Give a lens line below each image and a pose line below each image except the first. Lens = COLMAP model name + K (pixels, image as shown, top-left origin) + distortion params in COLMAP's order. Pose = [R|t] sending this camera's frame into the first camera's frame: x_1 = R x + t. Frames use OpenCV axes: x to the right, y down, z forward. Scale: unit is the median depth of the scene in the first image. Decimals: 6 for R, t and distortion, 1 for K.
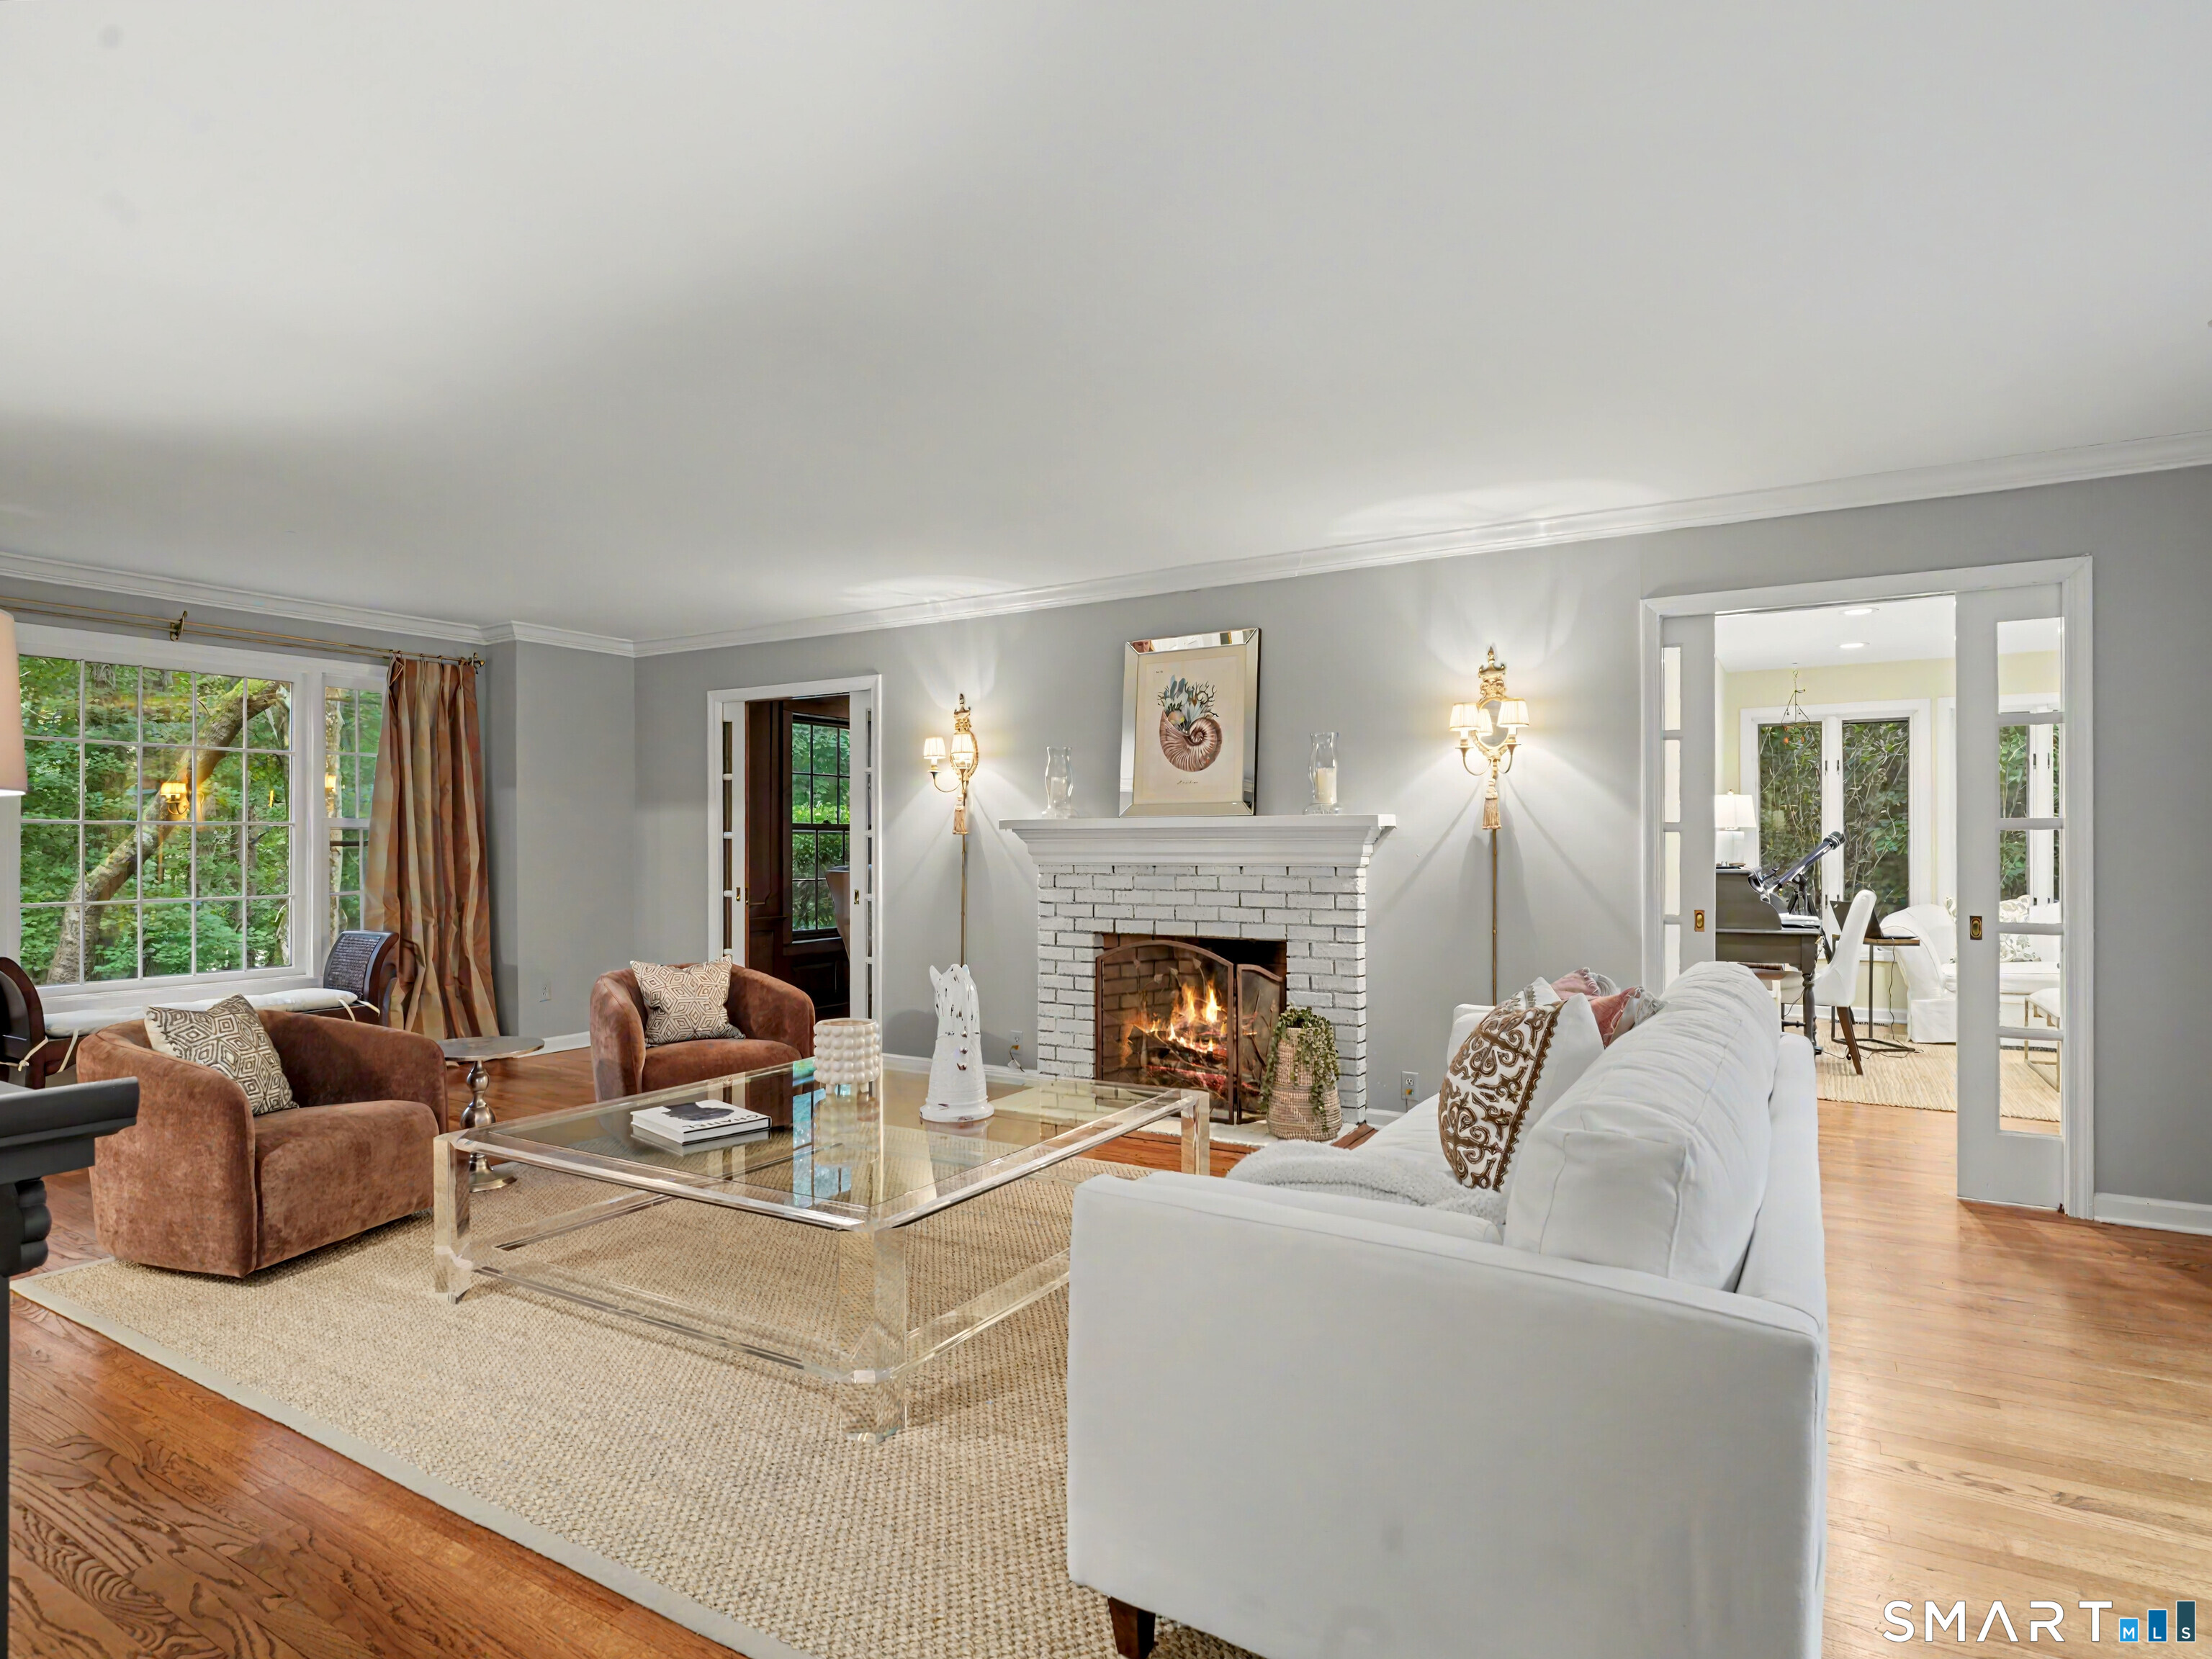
lens RADIAL K [[1201.4, 0, 1093.8], [0, 1201.4, 835.4], [0, 0, 1]] dist [-0.001514, -0.001120]
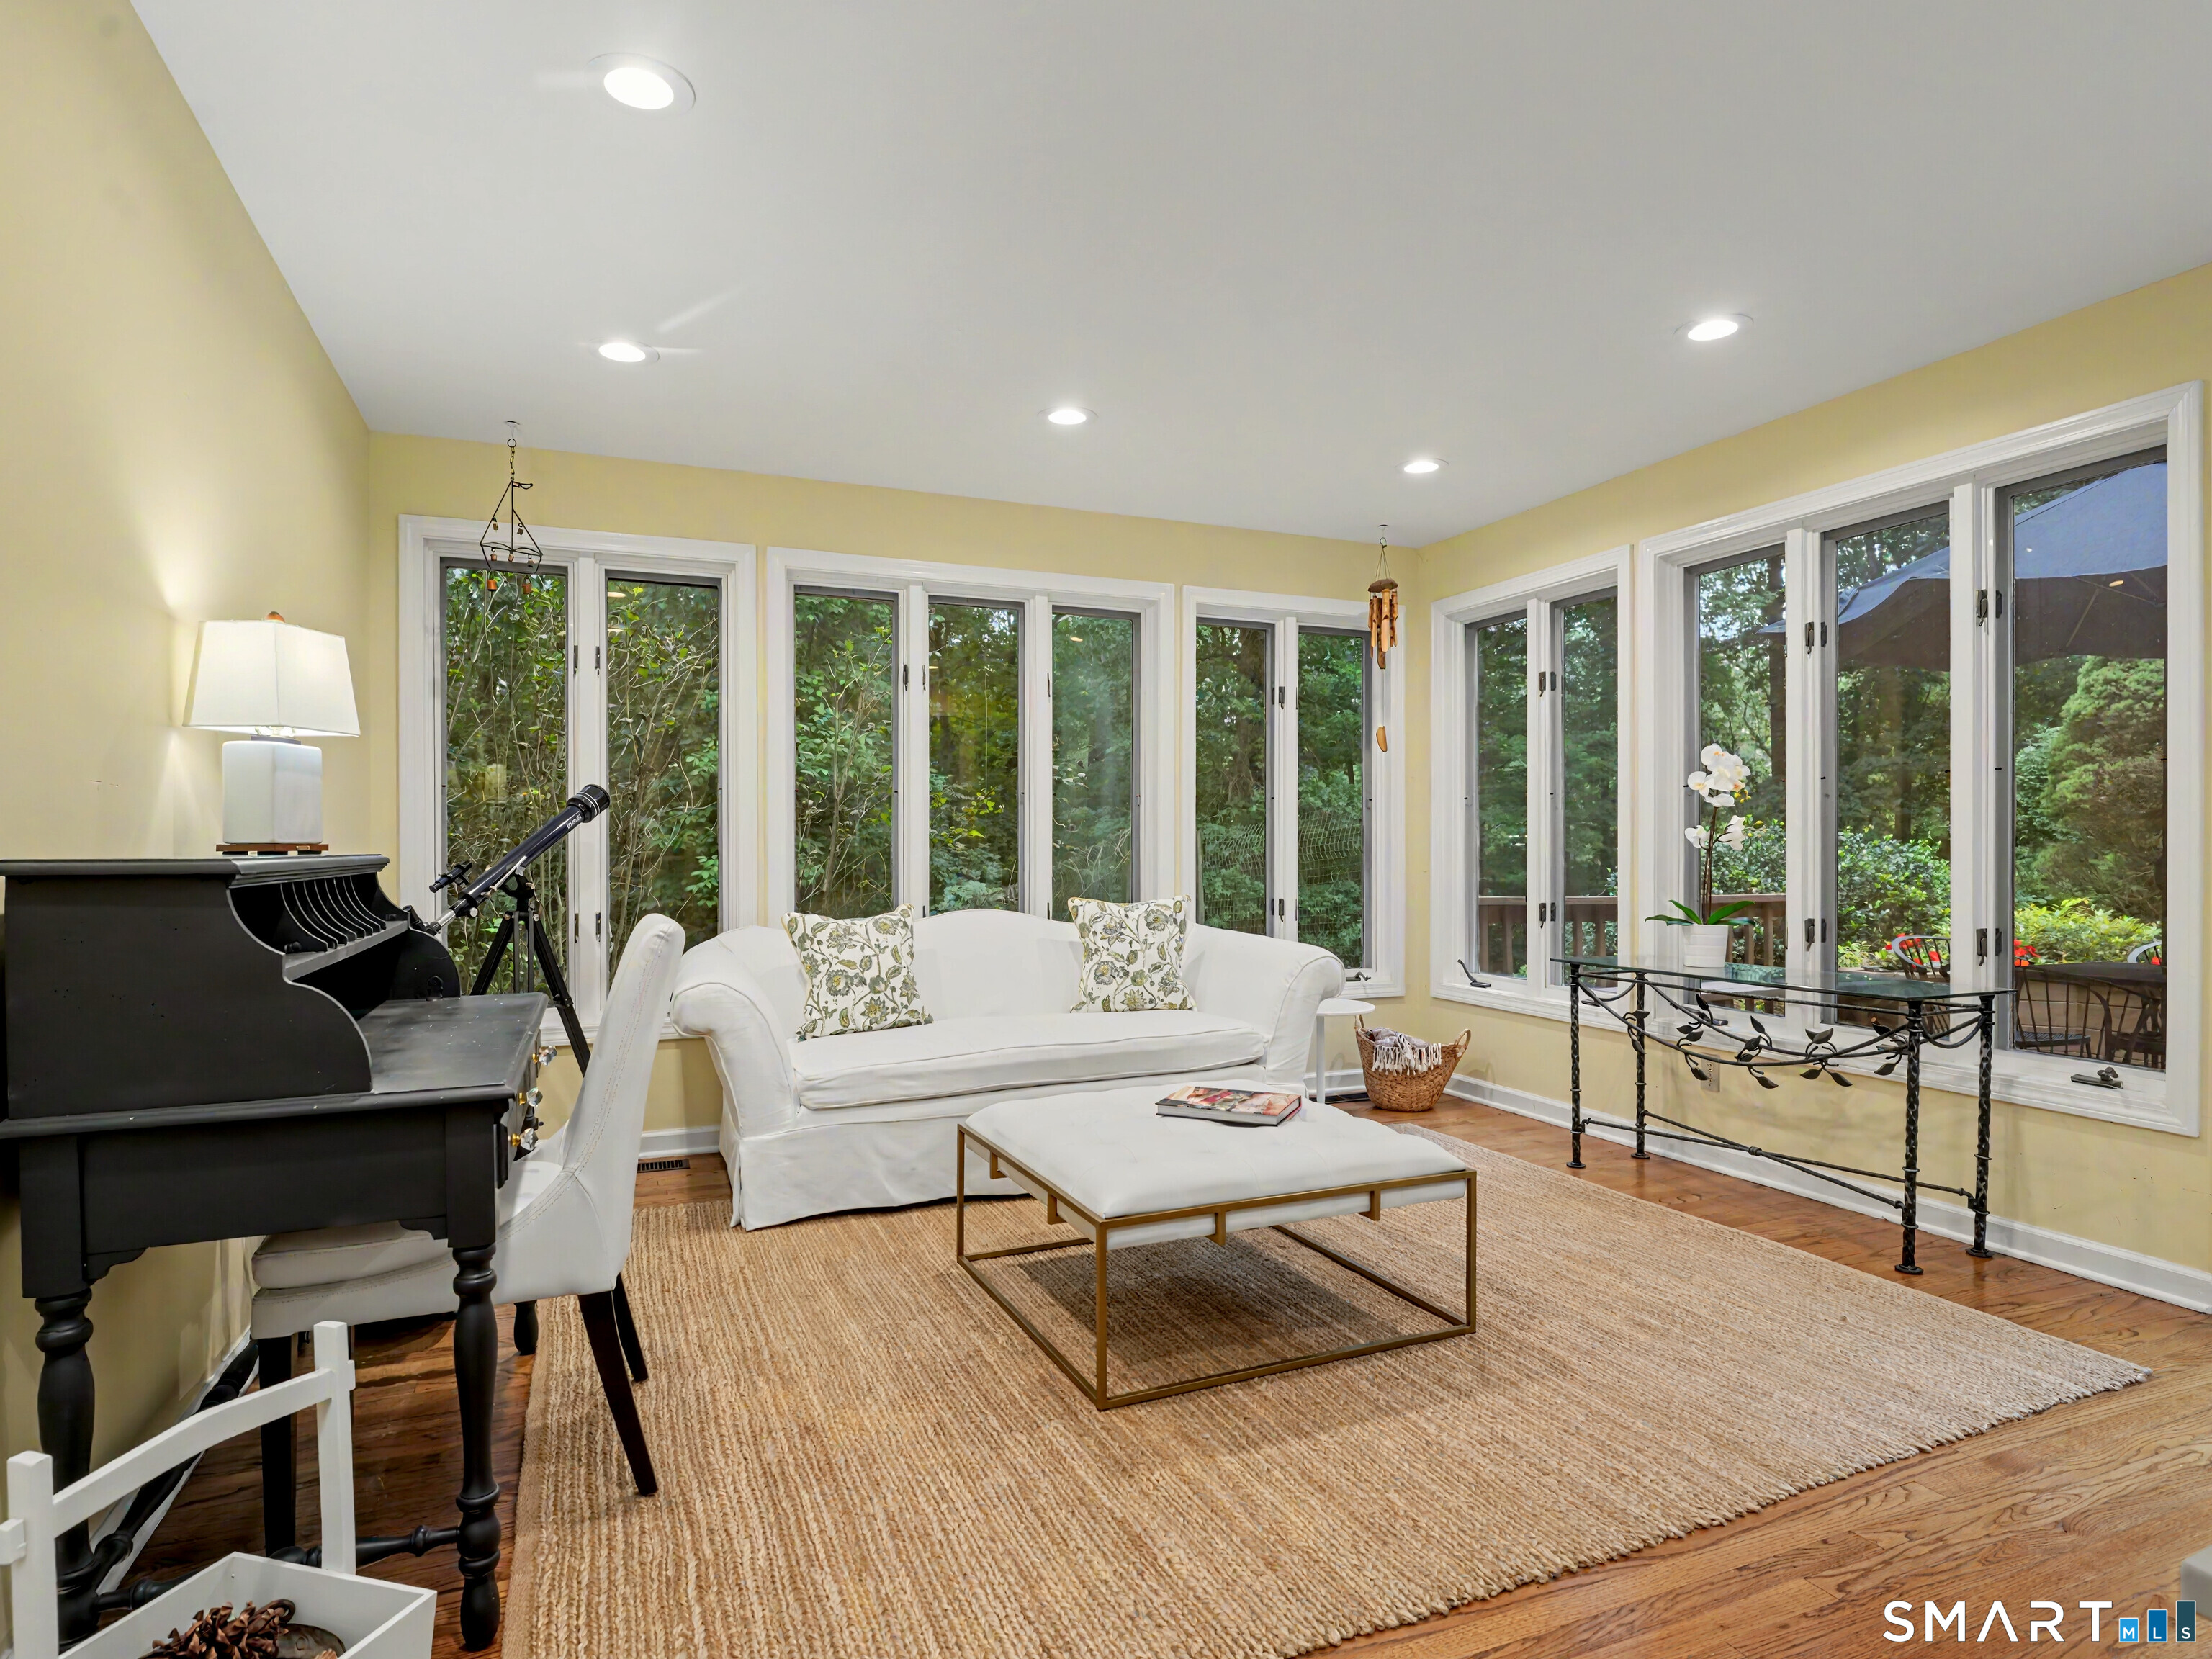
lens RADIAL K [[1201.4, 0, 1099.8], [0, 1201.4, 843.6], [0, 0, 1]] dist [-0.001514, -0.001120]
pose [[0.585793, 0.010222, 0.810396, 0.353579], [-0.002373, 0.999938, -0.010897, 0.025976], [-0.810457, 0.004460, 0.585781, 0.563228]]
